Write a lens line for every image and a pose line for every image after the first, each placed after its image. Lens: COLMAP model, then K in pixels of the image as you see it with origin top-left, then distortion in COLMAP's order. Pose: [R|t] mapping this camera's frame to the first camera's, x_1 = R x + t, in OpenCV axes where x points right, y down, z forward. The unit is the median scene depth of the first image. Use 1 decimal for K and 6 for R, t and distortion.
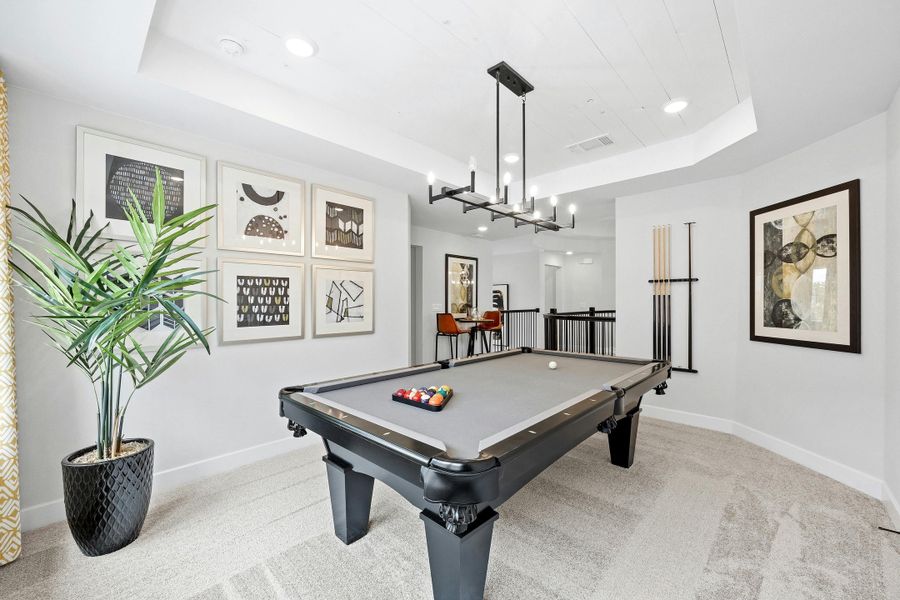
lens RADIAL K [[359.4, 0, 448.9], [0, 359.4, 298.3], [0, 0, 1]] dist [0.000351, -0.001251]
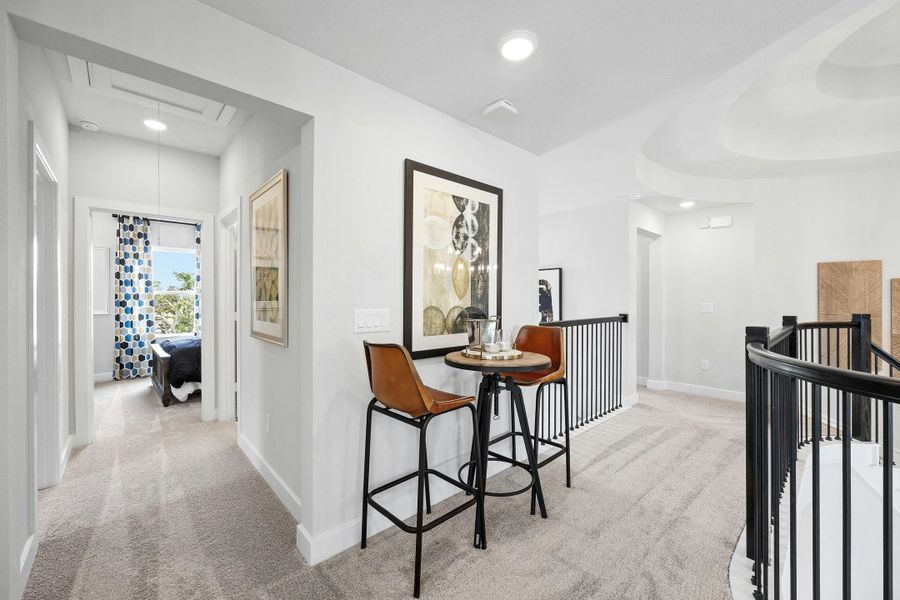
lens RADIAL K [[359.4, 0, 450.8], [0, 359.4, 302.4], [0, 0, 1]] dist [0.000351, -0.001251]
pose [[0.997827, 0.000369, -0.065892, 0.053121], [0.000468, 0.999919, 0.012681, 0.005407], [0.065891, -0.012684, 0.997746, 0.634751]]
